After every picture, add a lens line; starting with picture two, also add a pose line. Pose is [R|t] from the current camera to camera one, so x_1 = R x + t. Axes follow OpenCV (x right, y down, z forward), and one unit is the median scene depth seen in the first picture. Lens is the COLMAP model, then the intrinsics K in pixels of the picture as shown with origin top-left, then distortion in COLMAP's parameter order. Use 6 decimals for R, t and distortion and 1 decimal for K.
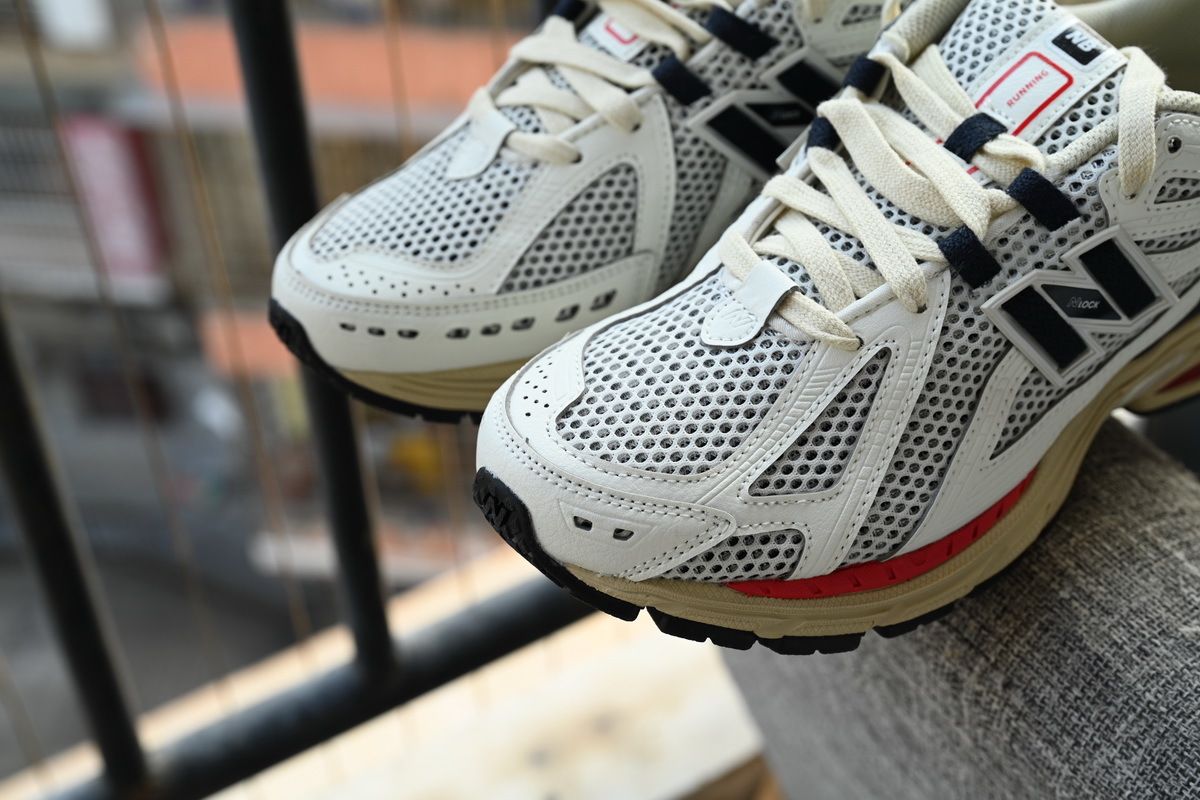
lens RADIAL K [[1699.5, 0, 595.4], [0, 1699.5, 405.7], [0, 0, 1]] dist [-0.016204, 0.000000]
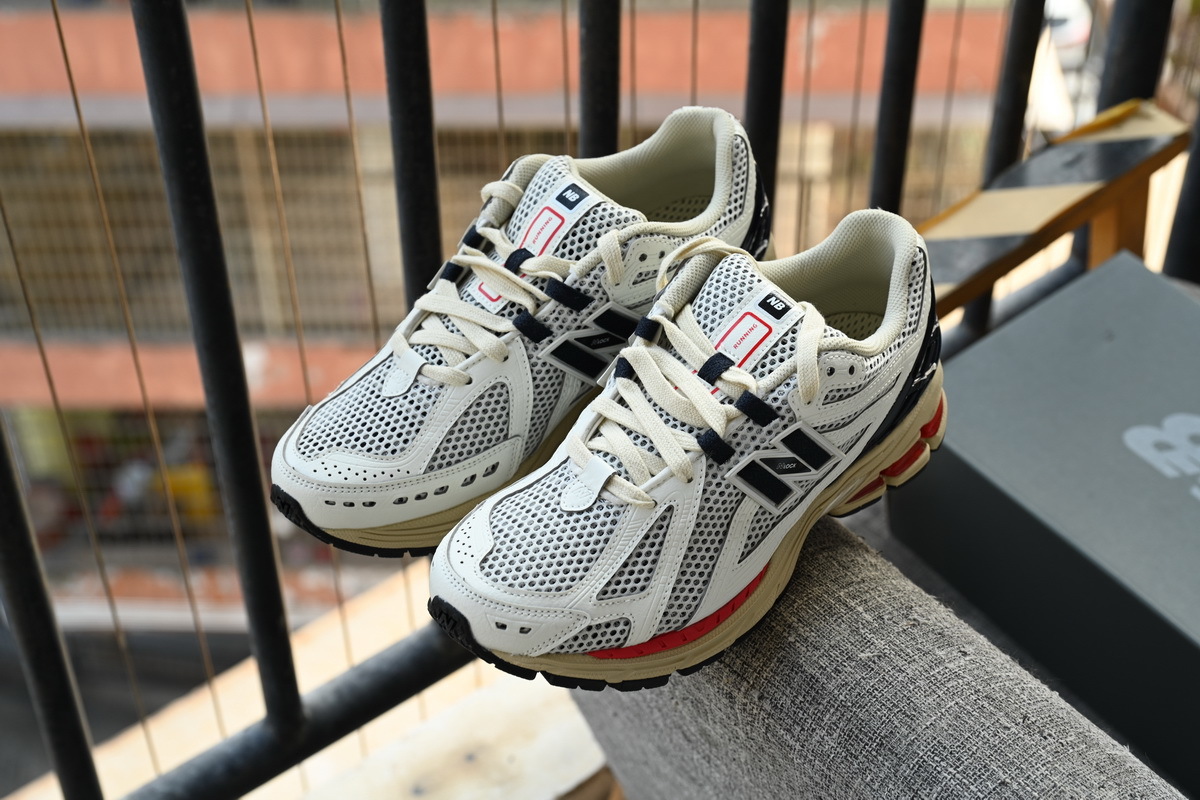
lens RADIAL K [[1668.2, 0, 602.5], [0, 1668.2, 393.7], [0, 0, 1]] dist [-0.077191, 0.000000]
pose [[0.991932, -0.067911, 0.107048, -0.060798], [0.070956, 0.997169, -0.024892, -0.099883], [-0.105054, 0.032287, 0.993942, -0.594173]]
